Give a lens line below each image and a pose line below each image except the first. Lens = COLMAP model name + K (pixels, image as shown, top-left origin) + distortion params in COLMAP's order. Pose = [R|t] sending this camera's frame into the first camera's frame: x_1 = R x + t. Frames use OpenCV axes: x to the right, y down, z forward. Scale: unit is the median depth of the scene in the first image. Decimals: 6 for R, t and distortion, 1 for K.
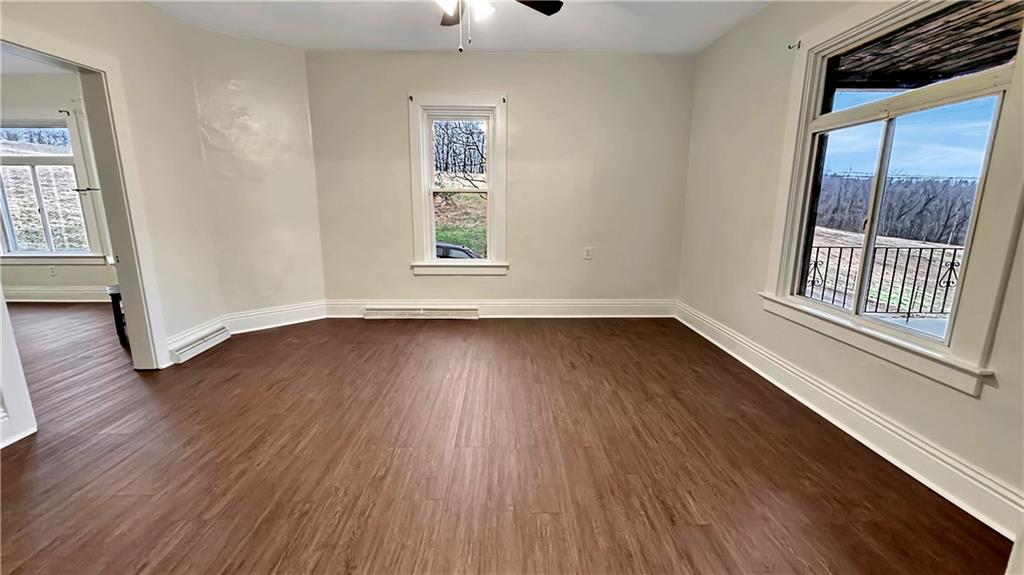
lens RADIAL K [[420.7, 0, 511.4], [0, 420.7, 289.2], [0, 0, 1]] dist [0.003283, 0.000053]
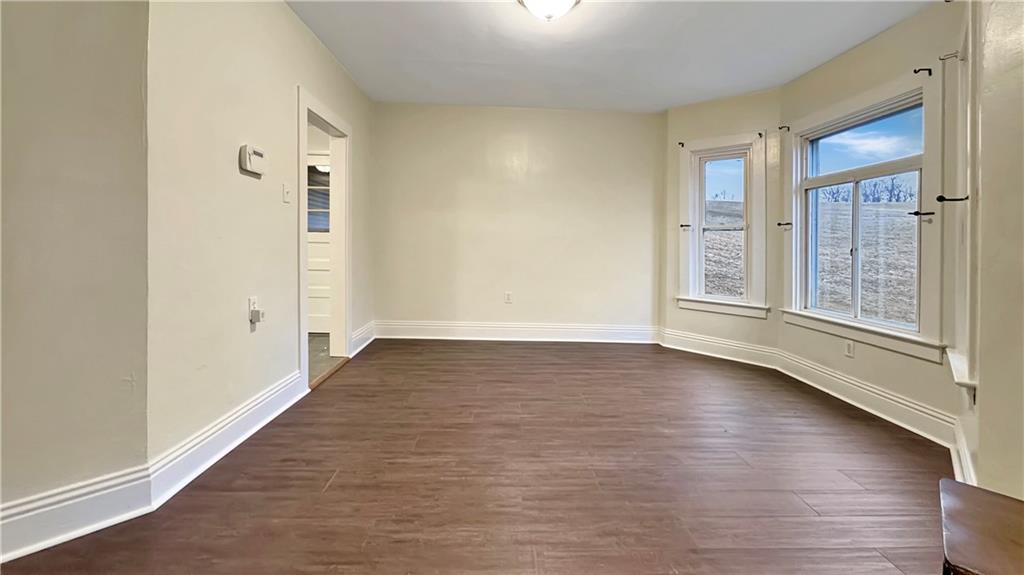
lens RADIAL K [[420.7, 0, 507.6], [0, 420.7, 248.5], [0, 0, 1]] dist [0.003283, 0.000053]
pose [[0.009013, -0.001523, -0.999958, -0.479390], [-0.217469, 0.976061, -0.003447, -0.075332], [0.976026, 0.217491, 0.008466, 0.479870]]
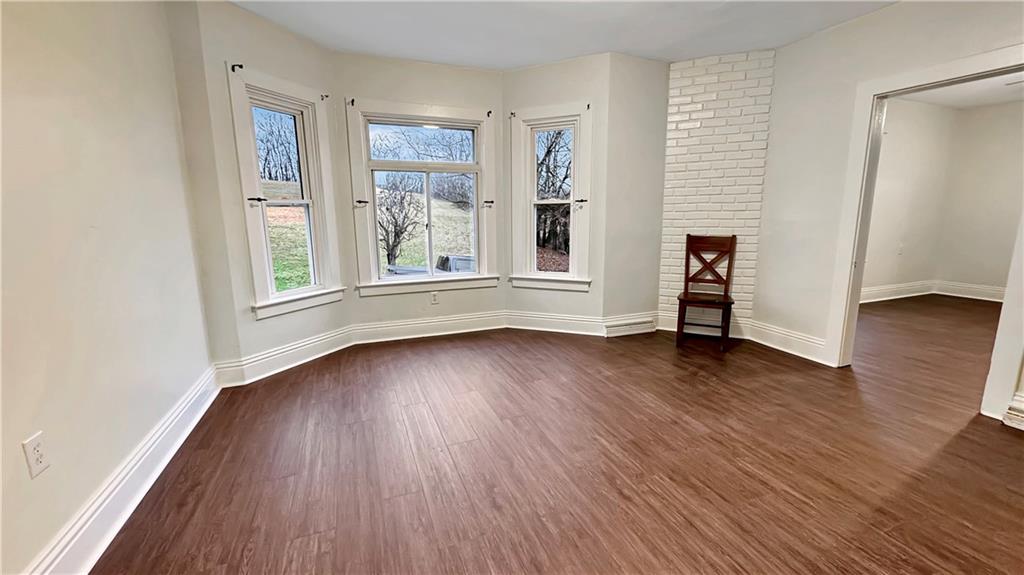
lens RADIAL K [[420.7, 0, 511.3], [0, 420.7, 288.5], [0, 0, 1]] dist [0.003283, 0.000053]
pose [[0.935401, -0.084013, 0.343463, -1.232949], [0.090263, 0.995915, -0.002220, -0.045817], [-0.341873, 0.033079, 0.939164, 0.163928]]
